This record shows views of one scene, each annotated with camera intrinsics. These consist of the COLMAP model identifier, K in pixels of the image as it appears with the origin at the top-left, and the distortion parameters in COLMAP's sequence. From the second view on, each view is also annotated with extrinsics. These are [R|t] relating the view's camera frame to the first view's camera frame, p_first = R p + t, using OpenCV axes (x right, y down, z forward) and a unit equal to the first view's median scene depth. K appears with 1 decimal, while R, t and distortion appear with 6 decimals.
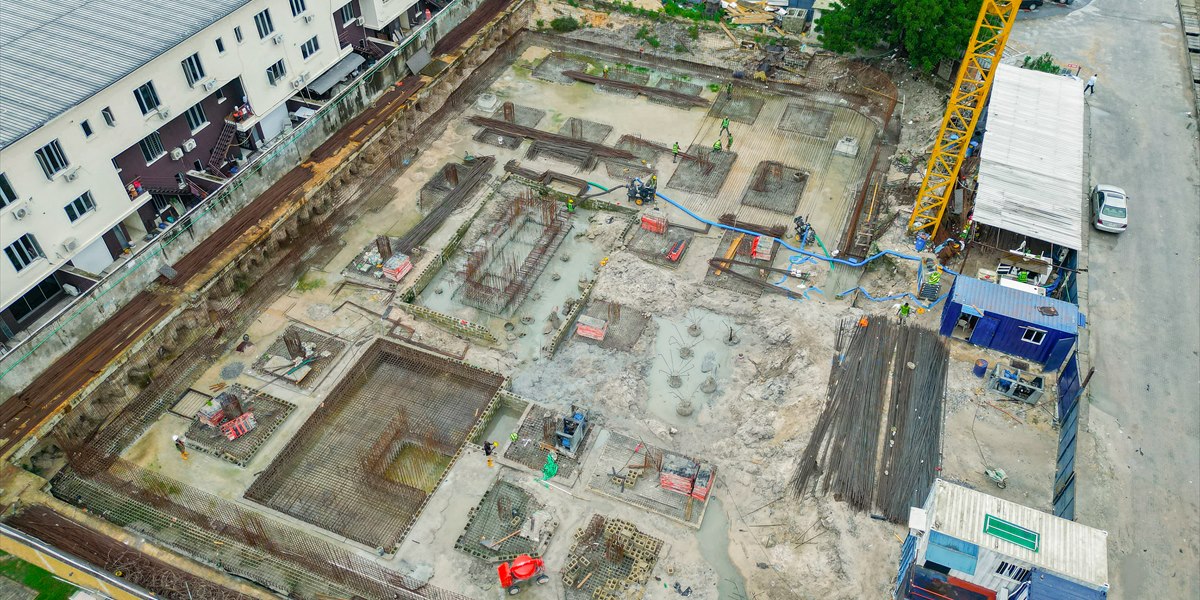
lens RADIAL K [[848.4, 0, 600.0], [0, 848.4, 300.0], [0, 0, 1]] dist [0.072986, -0.075074]
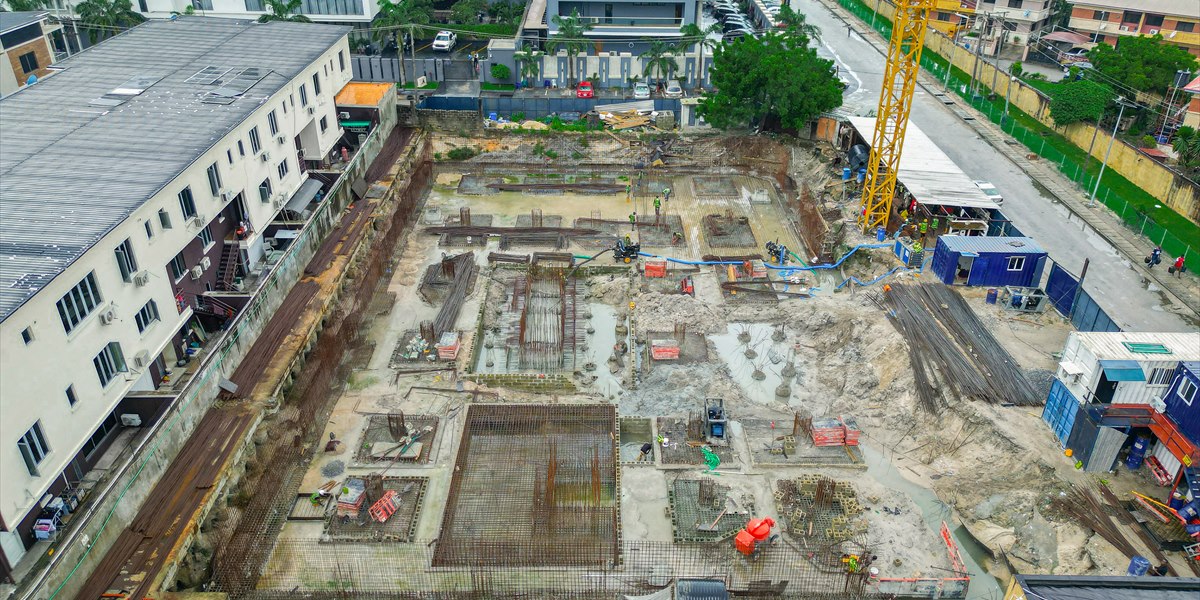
lens RADIAL K [[848.4, 0, 600.0], [0, 848.4, 300.0], [0, 0, 1]] dist [0.072986, -0.075074]
pose [[0.923557, -0.185741, 0.335473, -0.398083], [0.261026, 0.945397, -0.195167, 0.148020], [-0.280905, 0.267815, 0.921612, 0.036395]]
